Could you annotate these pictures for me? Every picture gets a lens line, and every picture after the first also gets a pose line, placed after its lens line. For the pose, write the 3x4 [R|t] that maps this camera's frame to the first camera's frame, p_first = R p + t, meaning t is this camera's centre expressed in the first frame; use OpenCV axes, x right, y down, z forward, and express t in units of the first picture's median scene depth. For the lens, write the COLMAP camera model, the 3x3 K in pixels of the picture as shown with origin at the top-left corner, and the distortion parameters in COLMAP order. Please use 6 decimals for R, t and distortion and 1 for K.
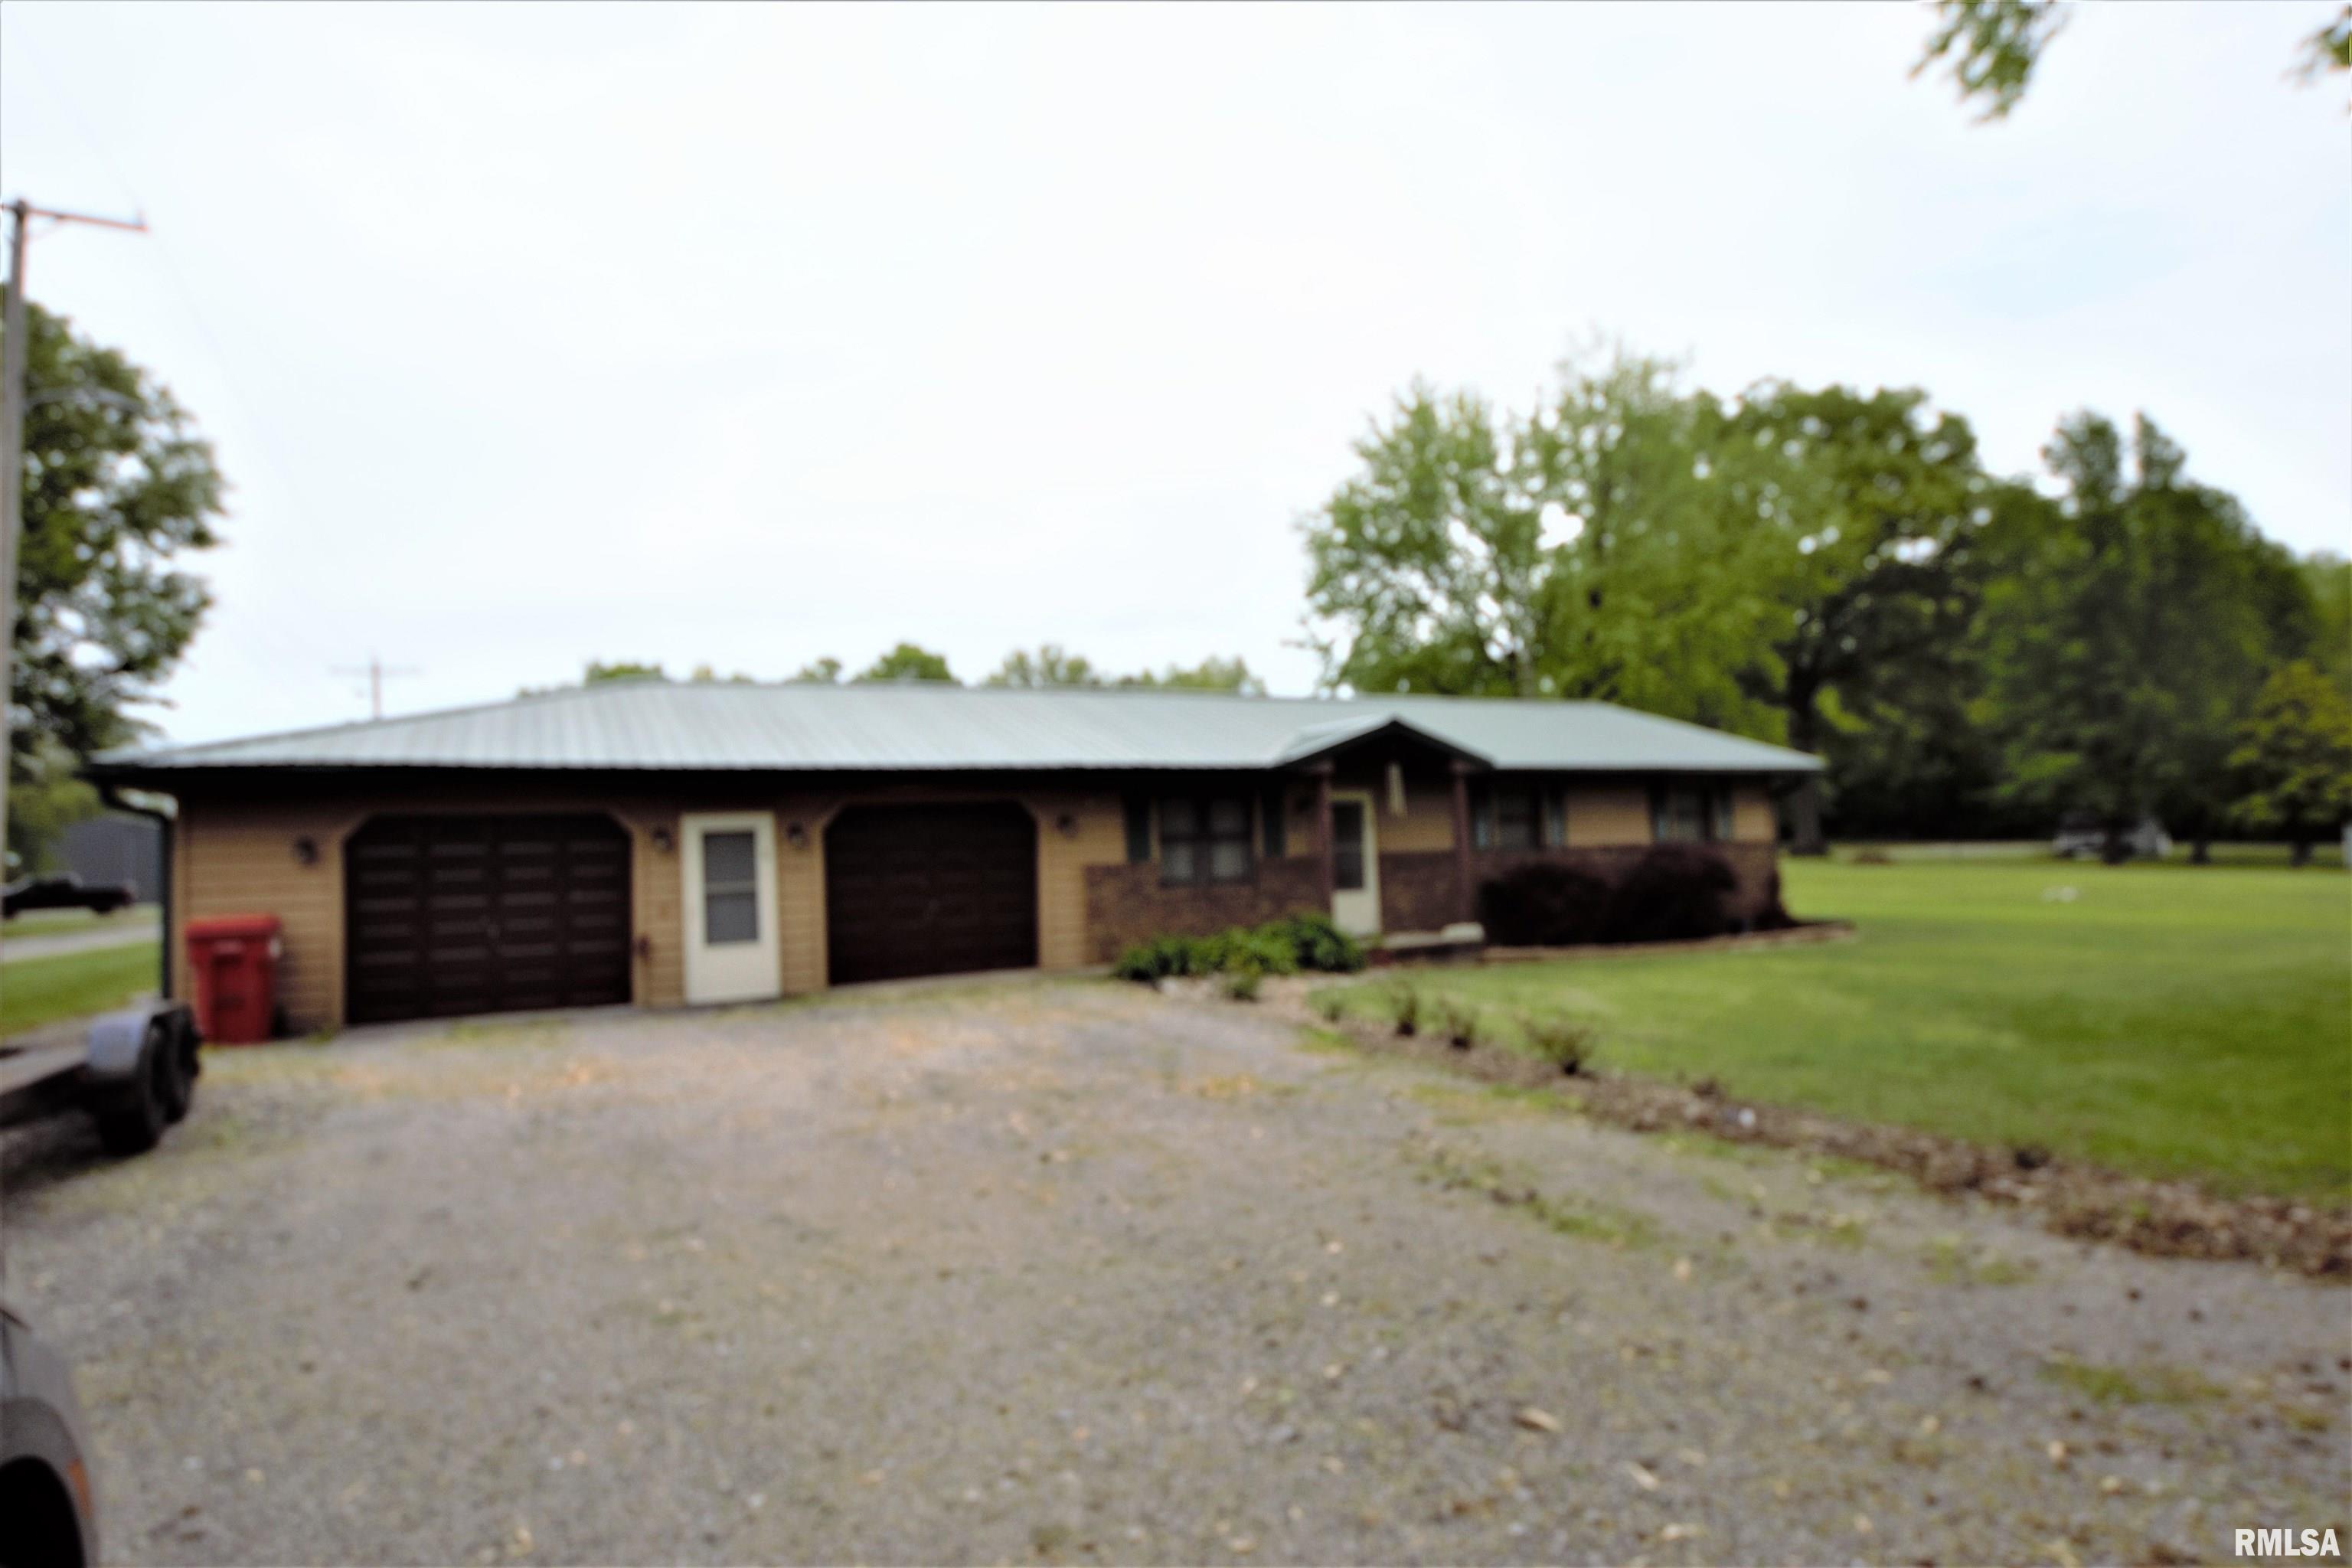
lens RADIAL K [[1409.6, 0, 1251.5], [0, 1409.6, 778.7], [0, 0, 1]] dist [0.022222, -0.035451]
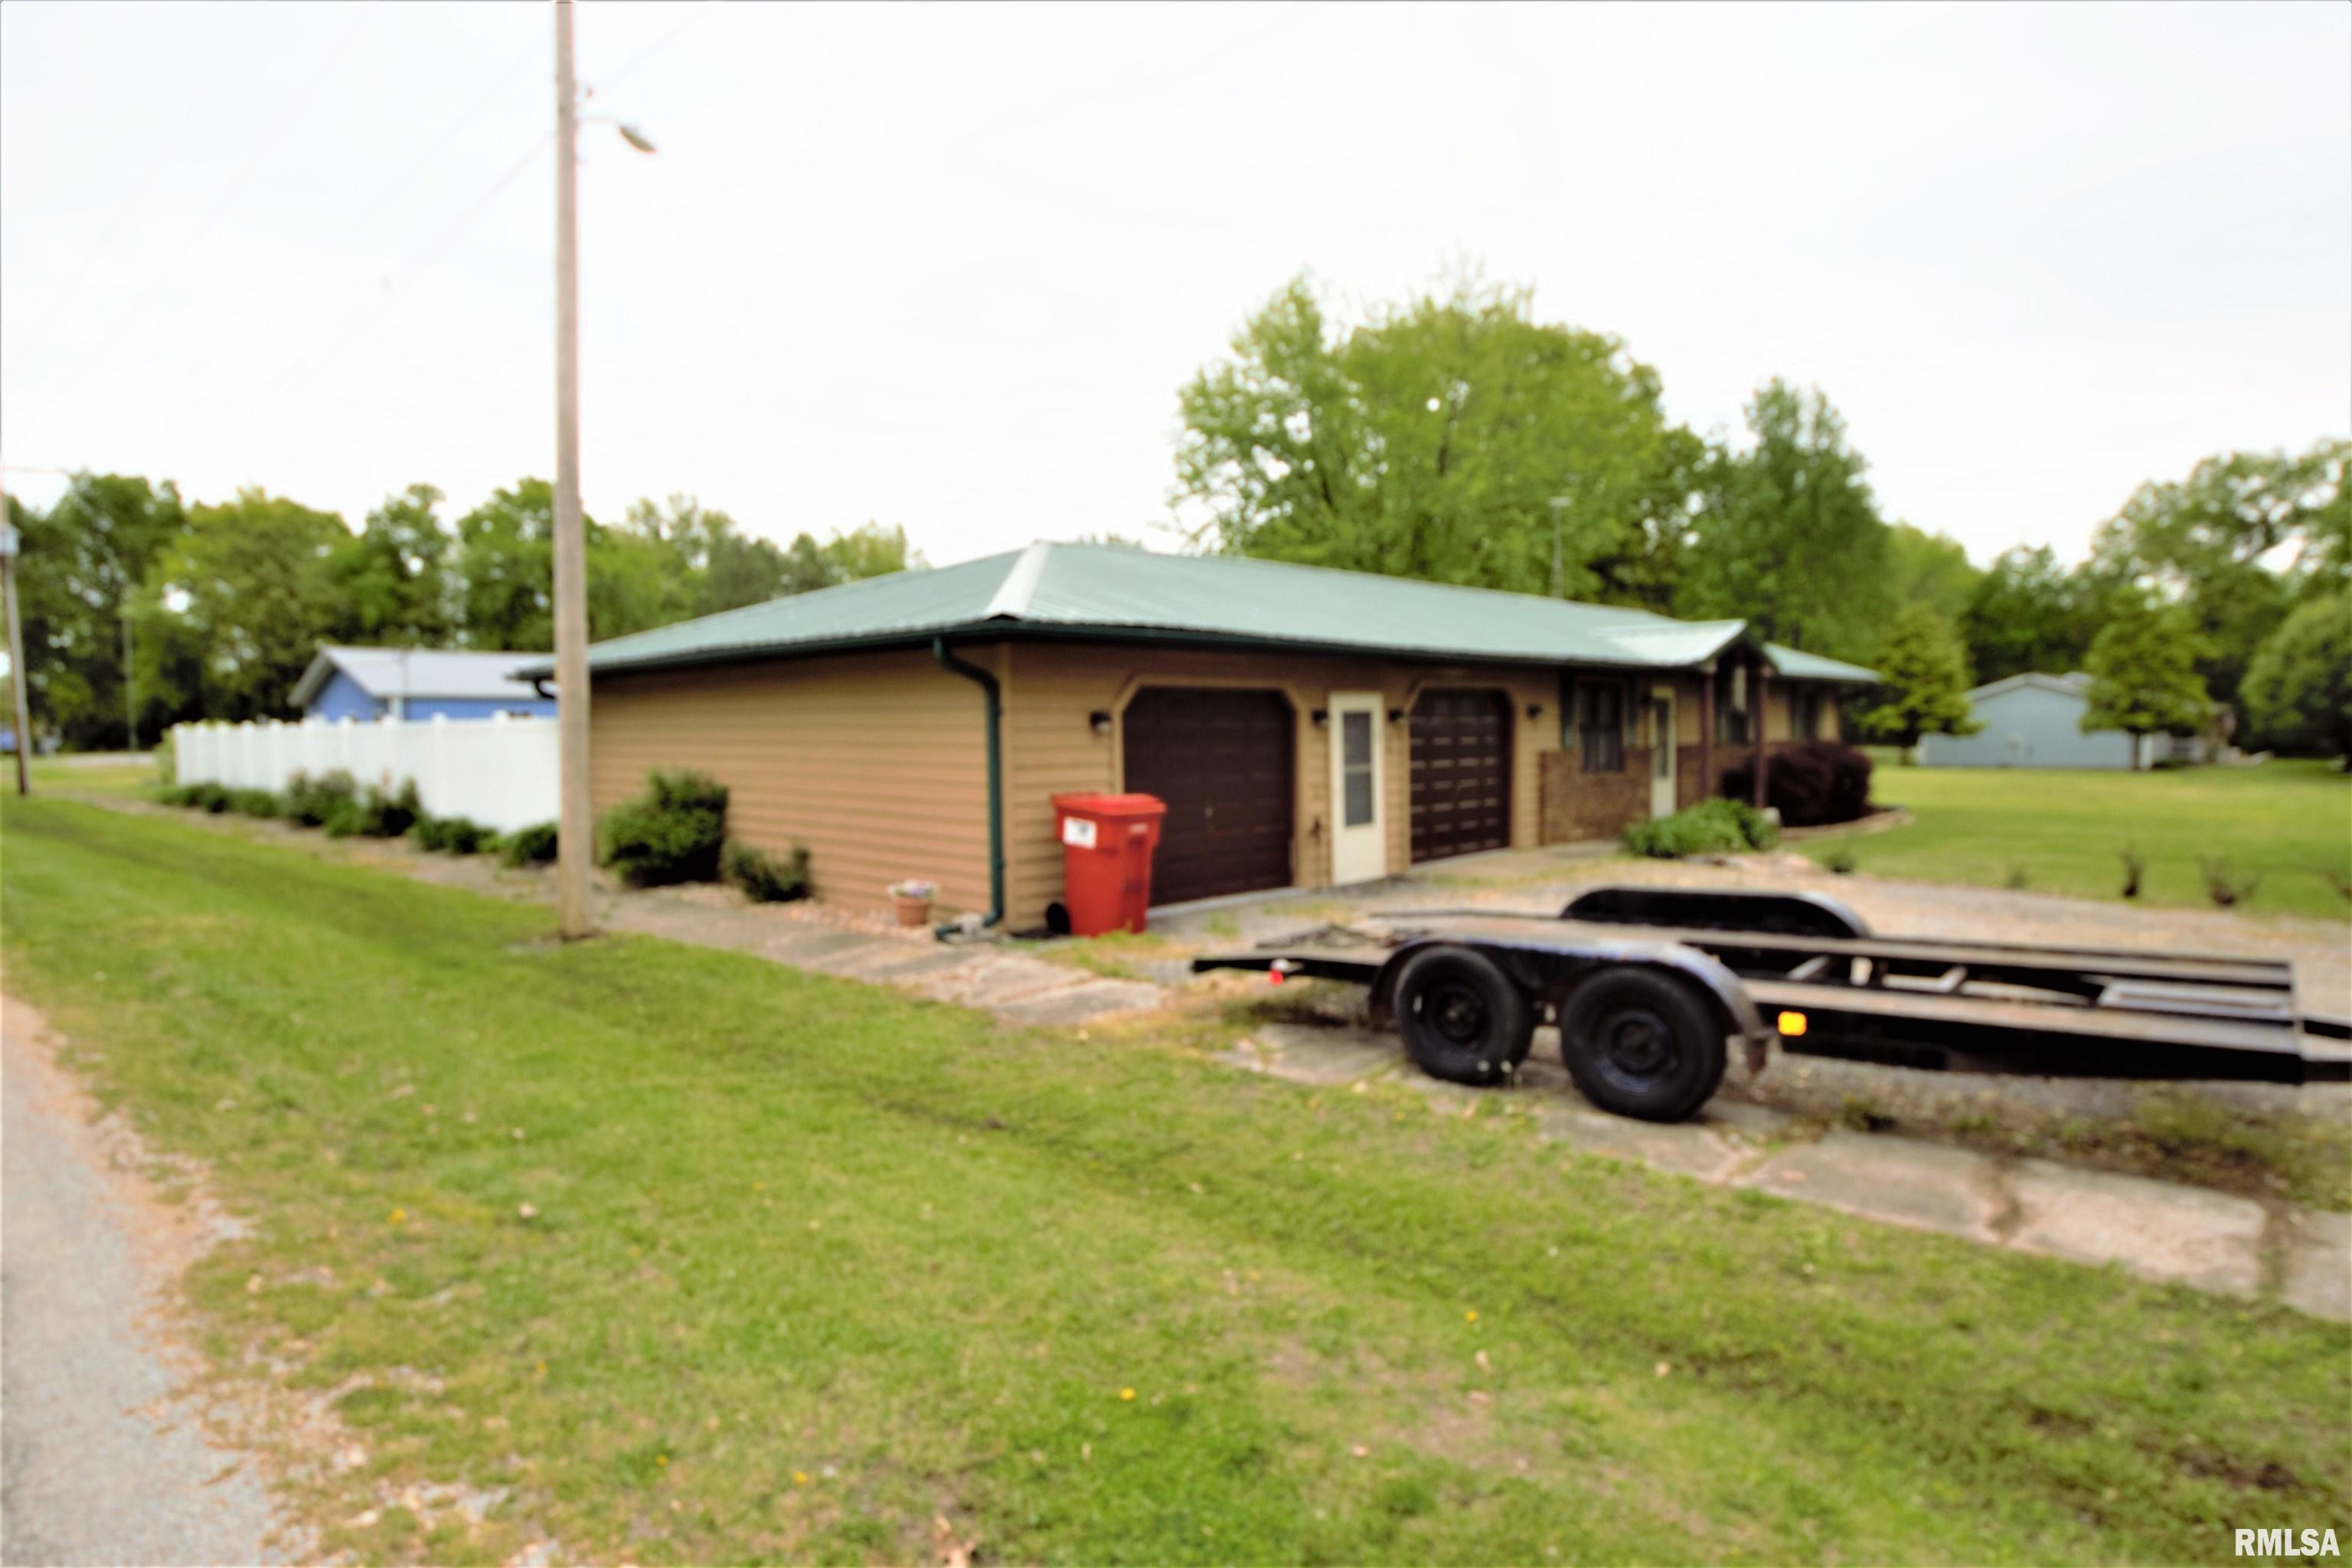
lens RADIAL K [[1409.6, 0, 1251.5], [0, 1409.6, 778.7], [0, 0, 1]] dist [0.022222, -0.035451]
pose [[0.926852, 0.011593, 0.375248, -0.332861], [-0.042884, 0.996250, 0.075144, 0.005454], [-0.372969, -0.085739, 0.923874, 0.049035]]
